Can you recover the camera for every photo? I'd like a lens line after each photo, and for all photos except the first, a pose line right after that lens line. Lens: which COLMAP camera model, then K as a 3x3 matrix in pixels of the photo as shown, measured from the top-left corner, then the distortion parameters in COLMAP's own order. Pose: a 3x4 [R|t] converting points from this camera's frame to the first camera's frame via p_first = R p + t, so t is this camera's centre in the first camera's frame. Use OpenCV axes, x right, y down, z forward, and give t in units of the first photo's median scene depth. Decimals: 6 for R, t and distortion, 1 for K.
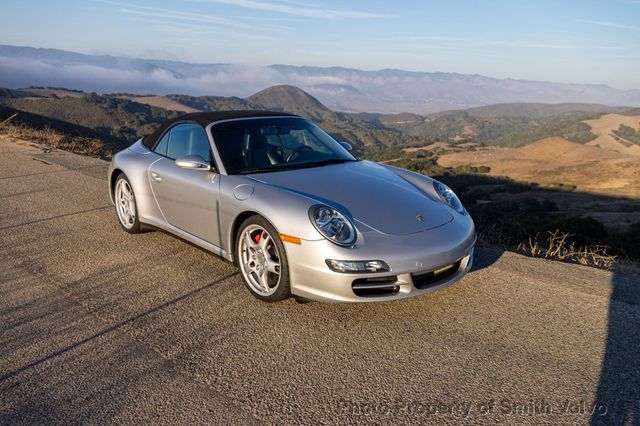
lens RADIAL K [[519.3, 0, 320.0], [0, 519.3, 213.0], [0, 0, 1]] dist [0.031403, -0.012304]
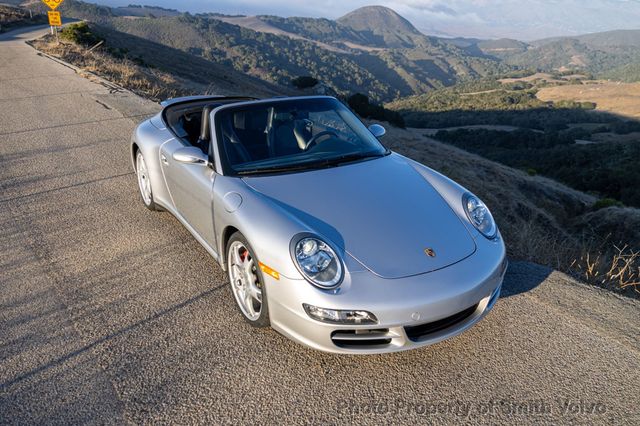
lens RADIAL K [[516.0, 0, 320.0], [0, 516.0, 213.0], [0, 0, 1]] dist [0.025724, -0.016811]
pose [[0.984867, 0.074089, -0.156676, 0.100341], [-0.050700, 0.987637, 0.148334, -0.115765], [0.165729, -0.138146, 0.976447, 0.118665]]
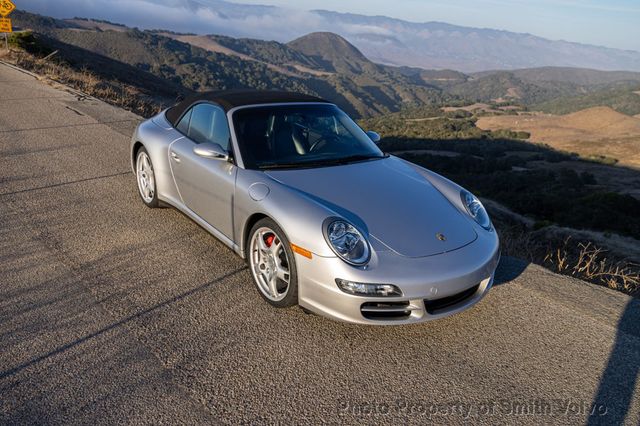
lens RADIAL K [[516.0, 0, 320.0], [0, 516.0, 213.0], [0, 0, 1]] dist [0.025724, -0.016811]
pose [[0.994977, 0.084488, -0.053684, 0.014394], [-0.078855, 0.991901, 0.099569, -0.076112], [0.061662, -0.094835, 0.993581, 0.040210]]
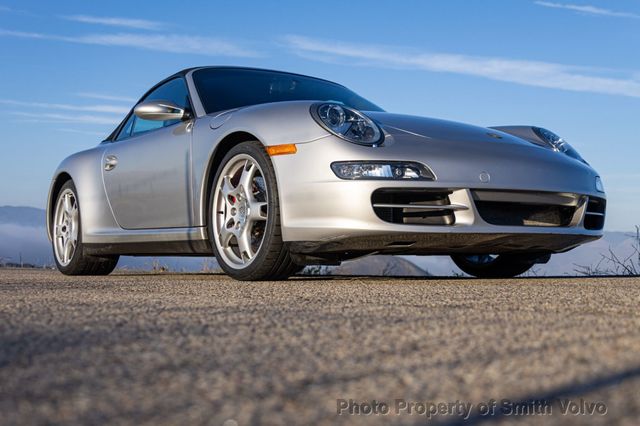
lens RADIAL K [[875.3, 0, 321.0], [0, 875.3, 226.0], [0, 0, 1]] dist [0.142490, 0.012024]
pose [[0.990502, -0.009798, -0.137148, 0.089147], [-0.030715, 0.956485, -0.290159, 0.293004], [0.134023, 0.291616, 0.947100, 0.008179]]
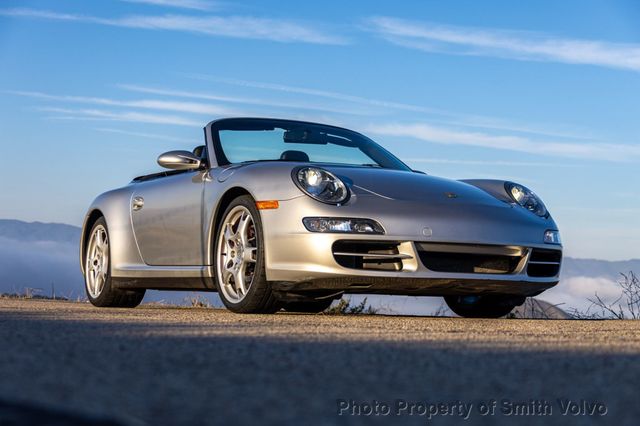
lens RADIAL K [[1218.8, 0, 299.0], [0, 1218.8, 213.0], [0, 0, 1]] dist [0.044232, -0.019757]
pose [[0.966721, 0.002047, -0.255824, 0.294095], [-0.085284, 0.945348, -0.314713, 0.409172], [0.241199, 0.326057, 0.914062, -0.421239]]
